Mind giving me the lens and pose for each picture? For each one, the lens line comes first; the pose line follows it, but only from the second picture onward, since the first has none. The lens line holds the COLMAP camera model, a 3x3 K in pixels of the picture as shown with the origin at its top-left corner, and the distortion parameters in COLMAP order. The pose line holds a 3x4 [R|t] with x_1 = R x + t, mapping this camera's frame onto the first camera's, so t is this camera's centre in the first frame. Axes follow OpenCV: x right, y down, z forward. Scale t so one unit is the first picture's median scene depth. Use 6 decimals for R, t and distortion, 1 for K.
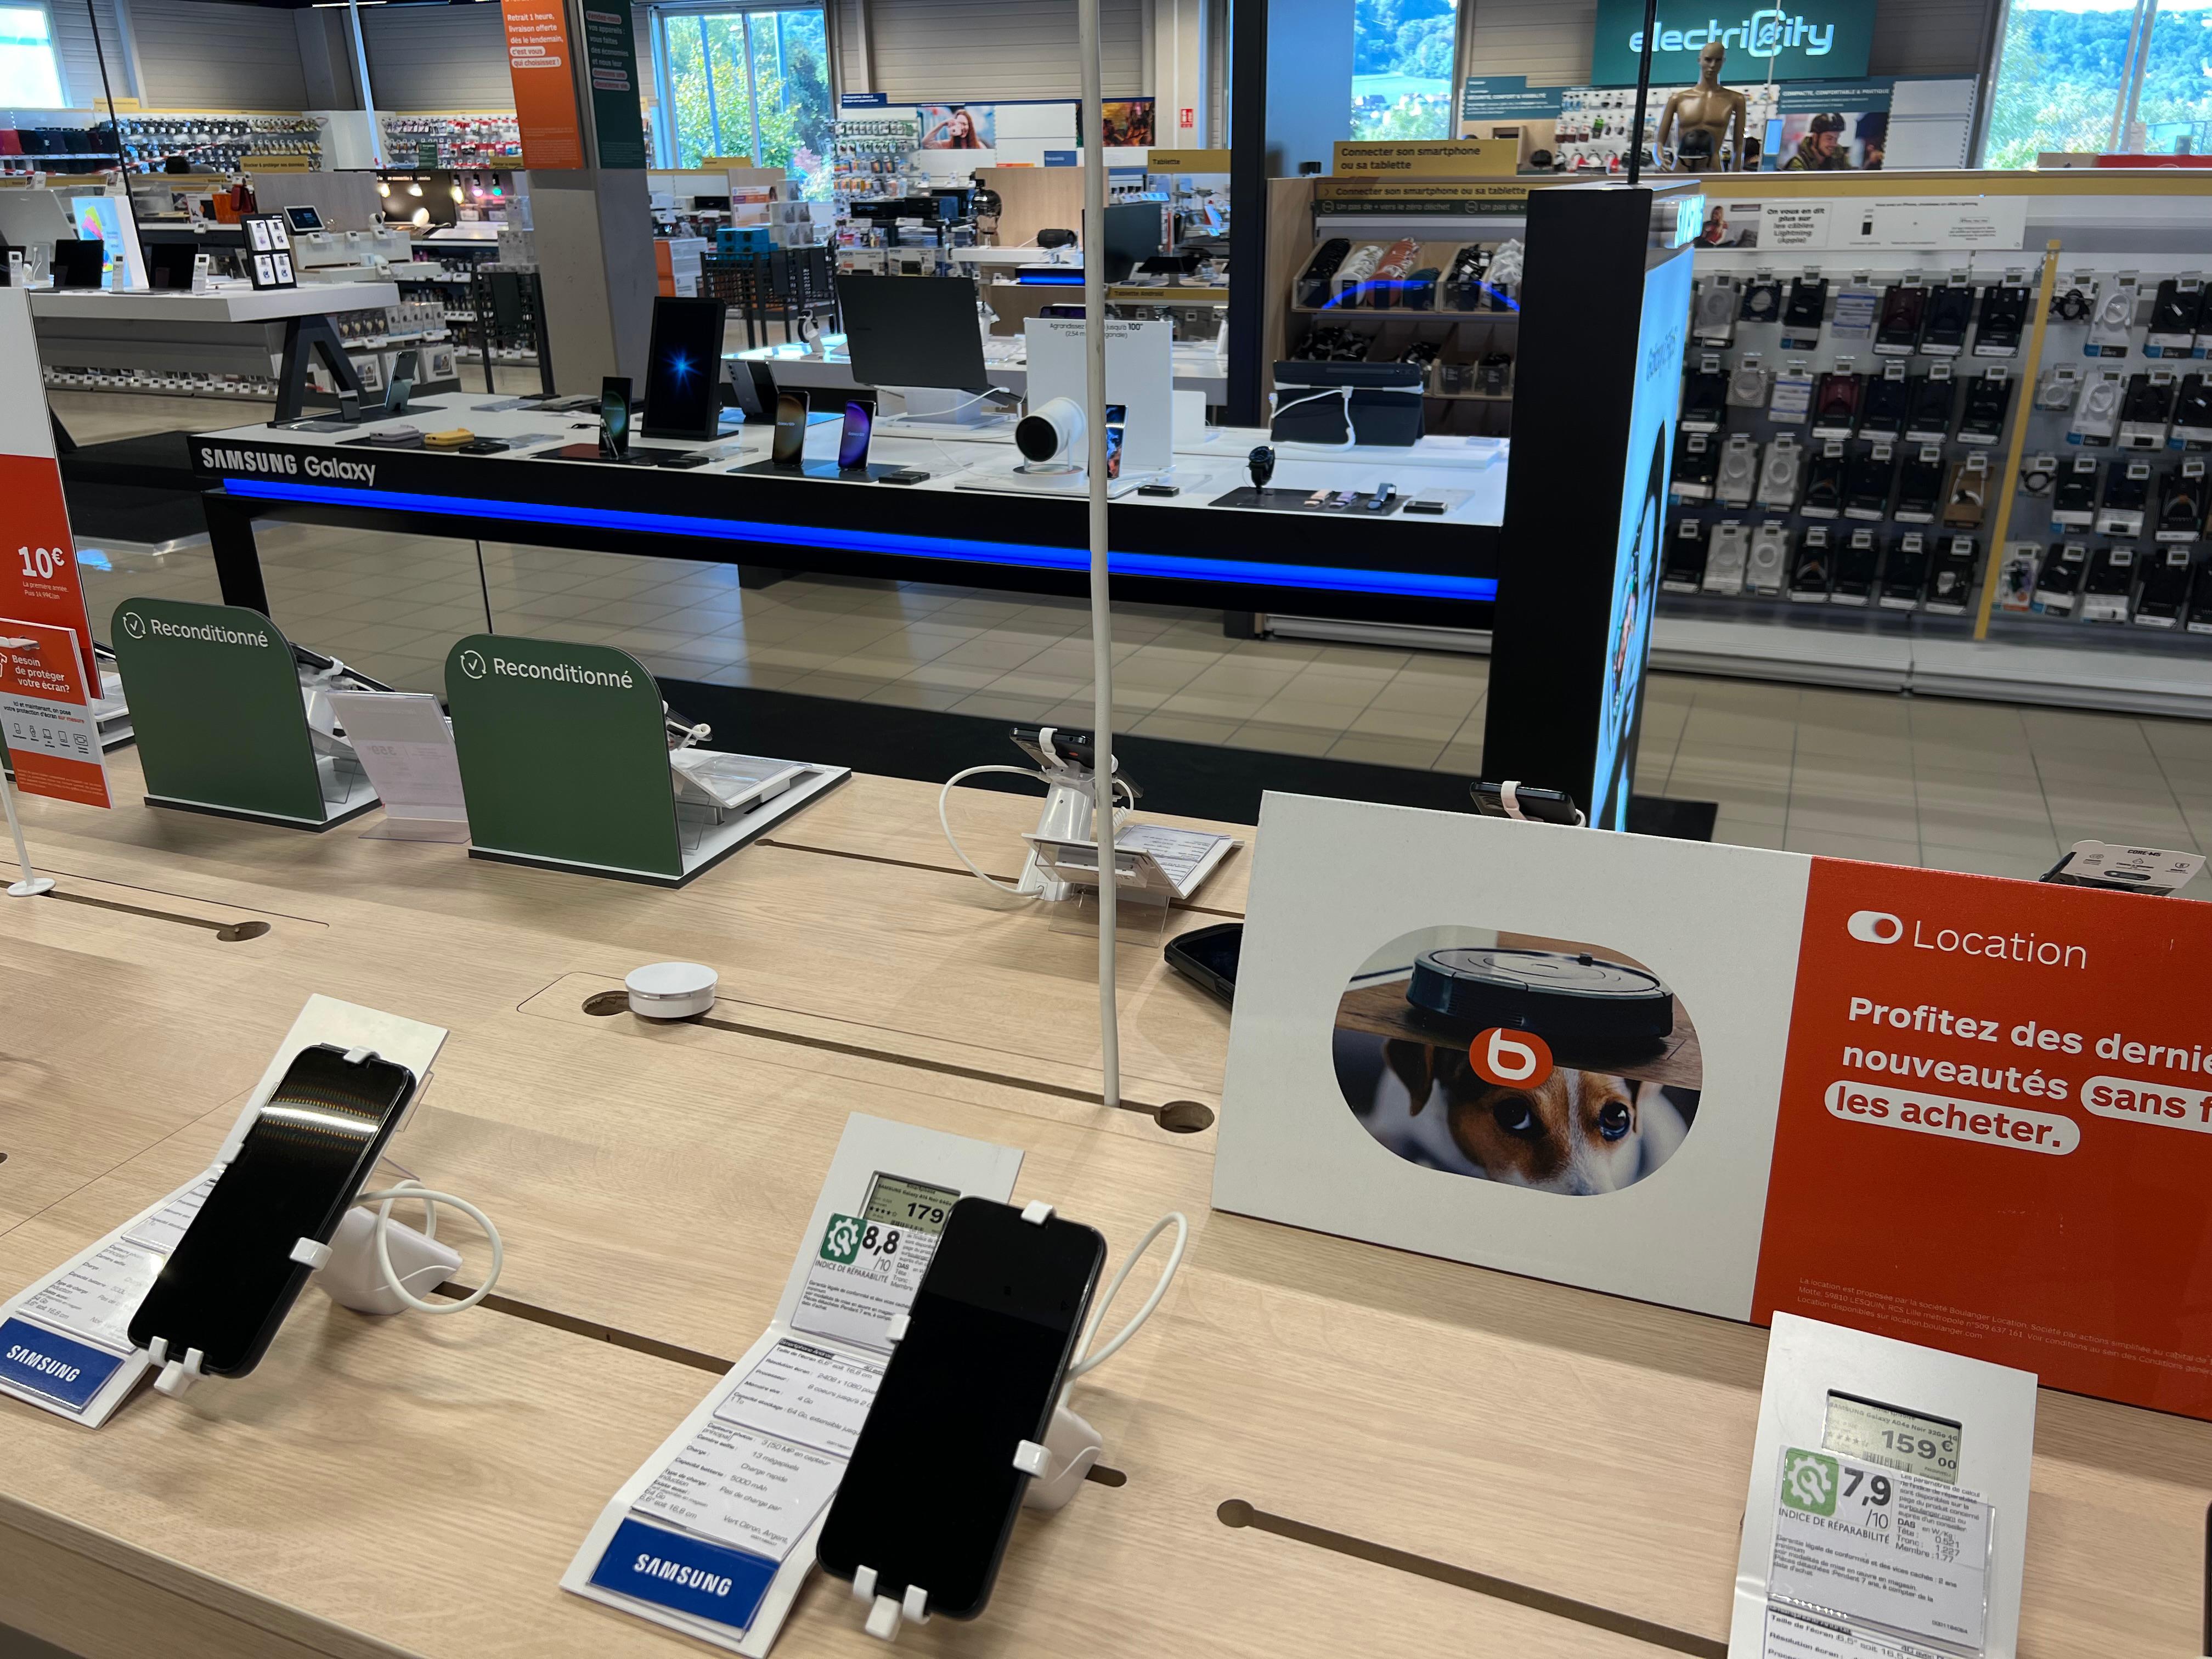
lens RADIAL K [[1672.9, 0, 1108.0], [0, 1672.9, 827.0], [0, 0, 1]] dist [-0.001261, -0.000647]
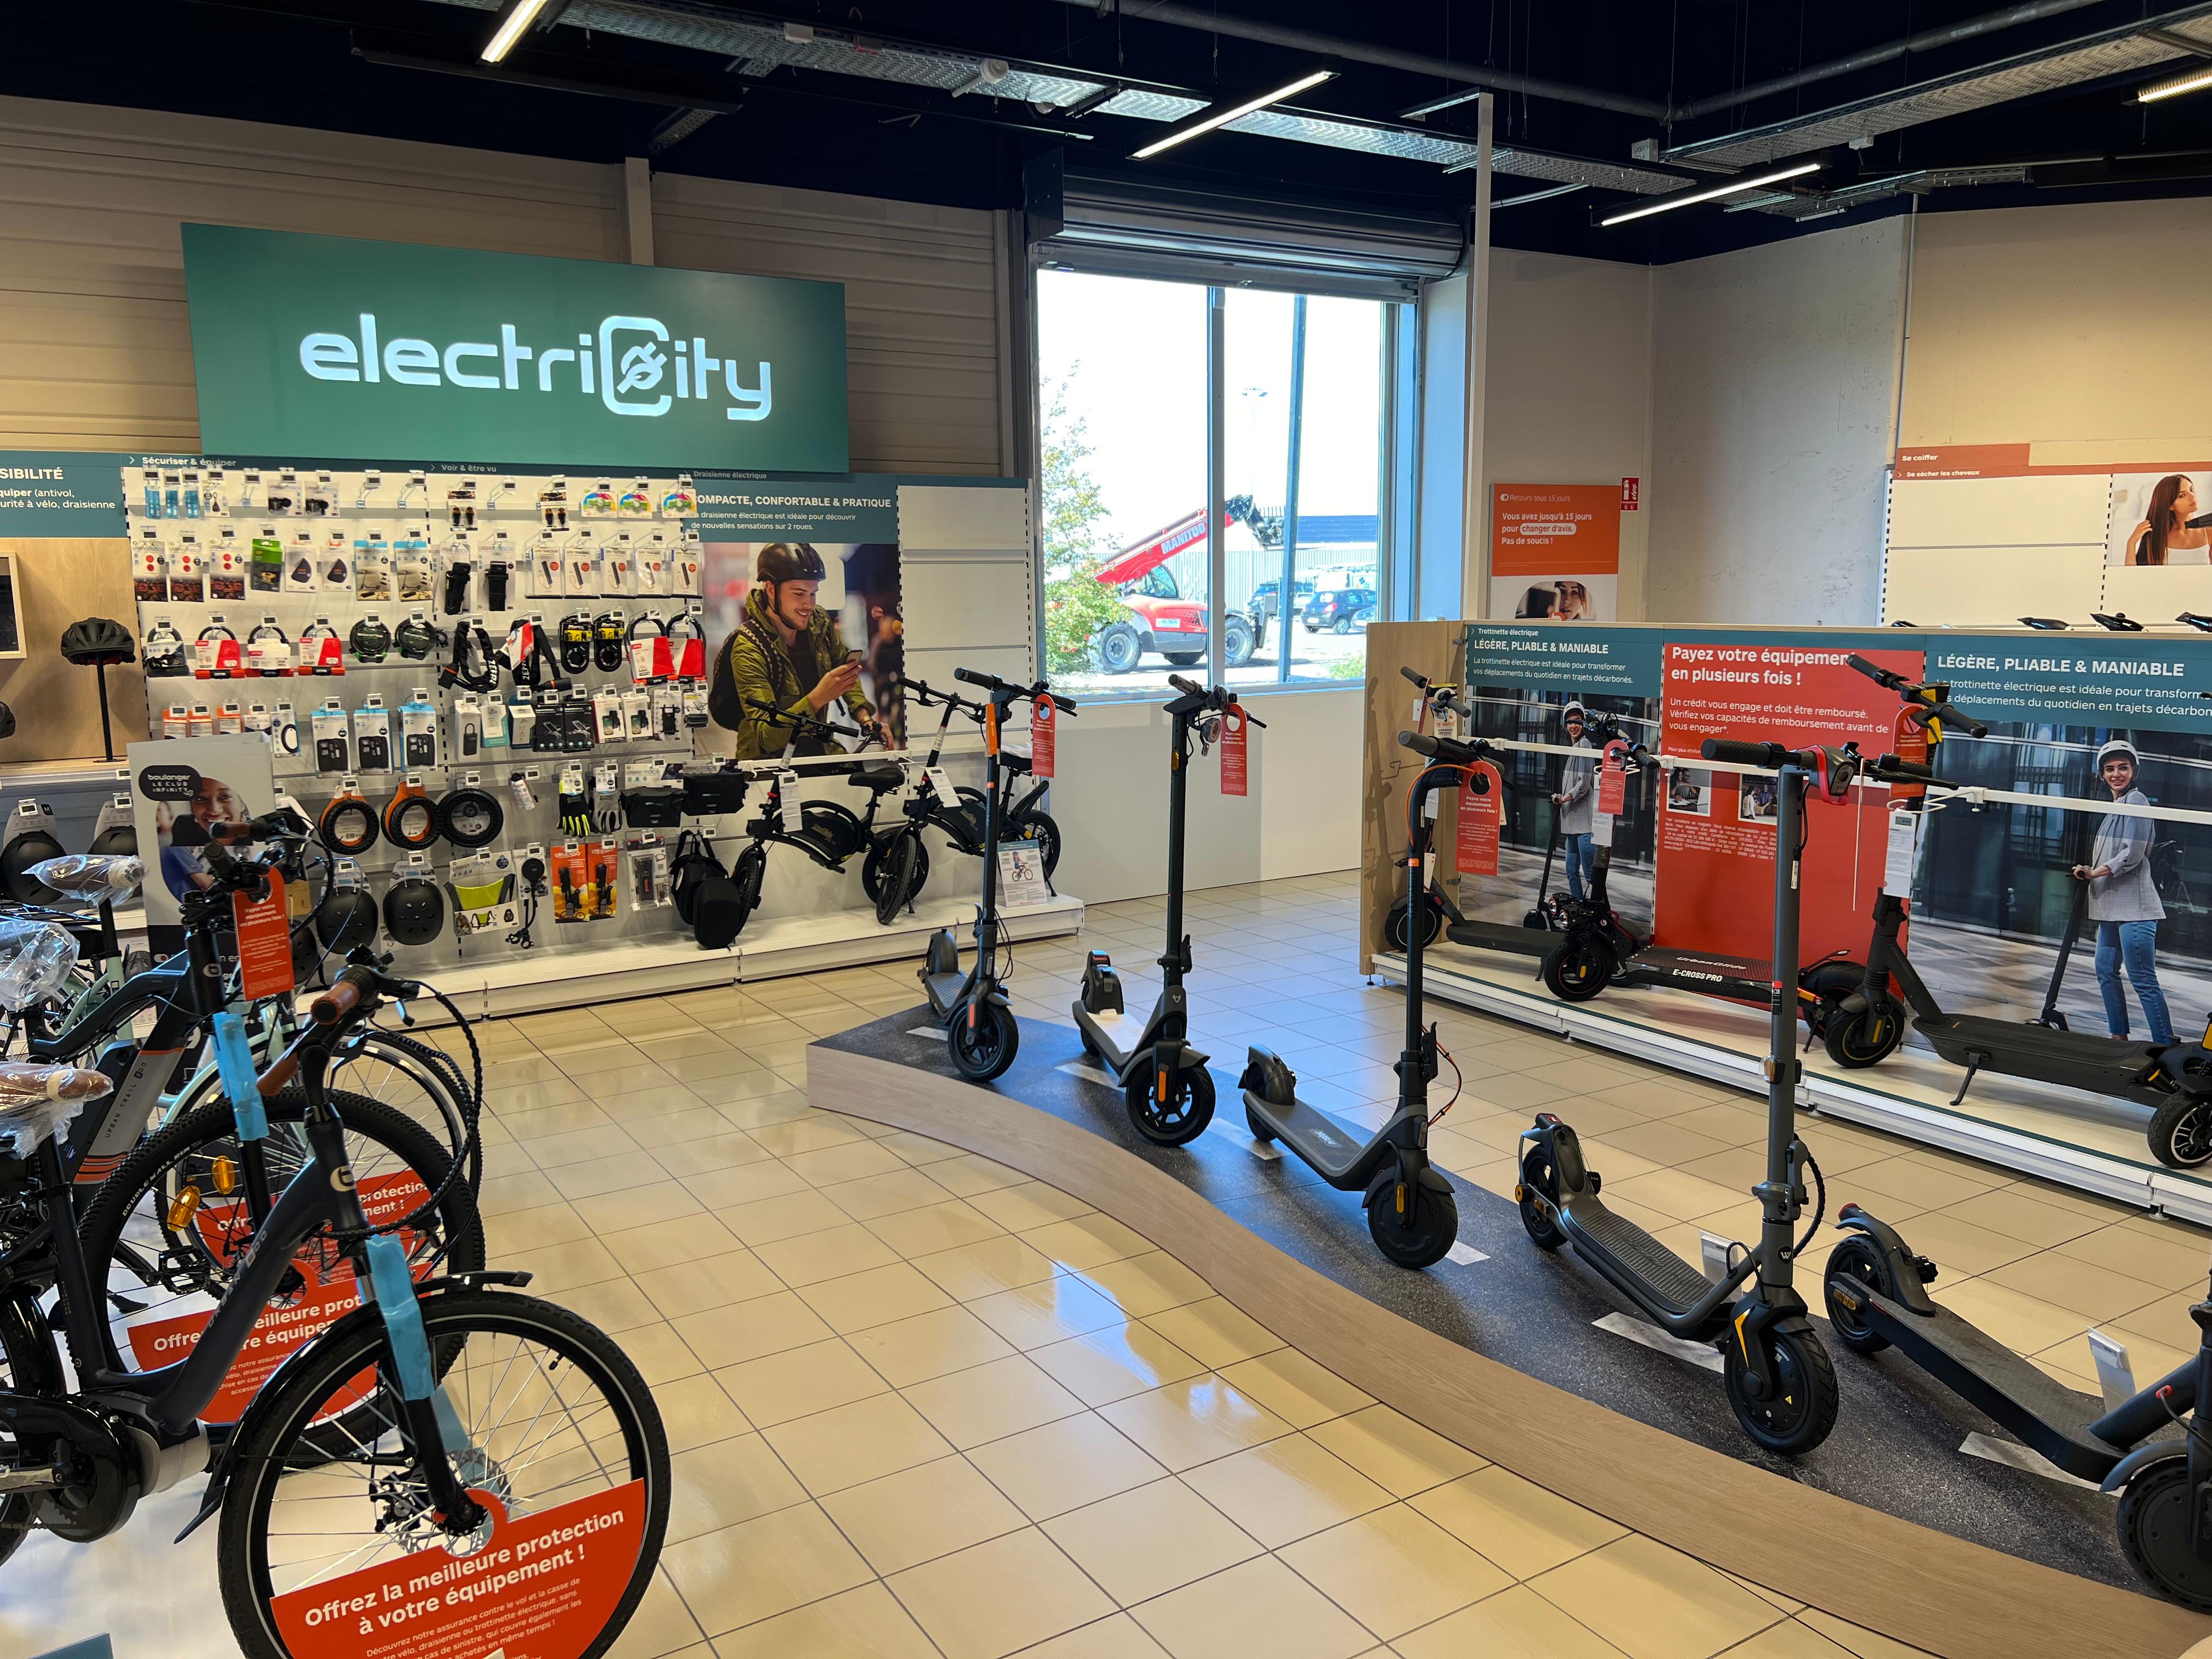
lens RADIAL K [[1672.9, 0, 1108.5], [0, 1672.9, 827.7], [0, 0, 1]] dist [-0.001261, -0.000647]
pose [[0.588271, -0.108065, 0.801411, 0.104403], [0.299672, 0.949604, -0.091924, -0.282140], [-0.751089, 0.294236, 0.591008, 0.681151]]
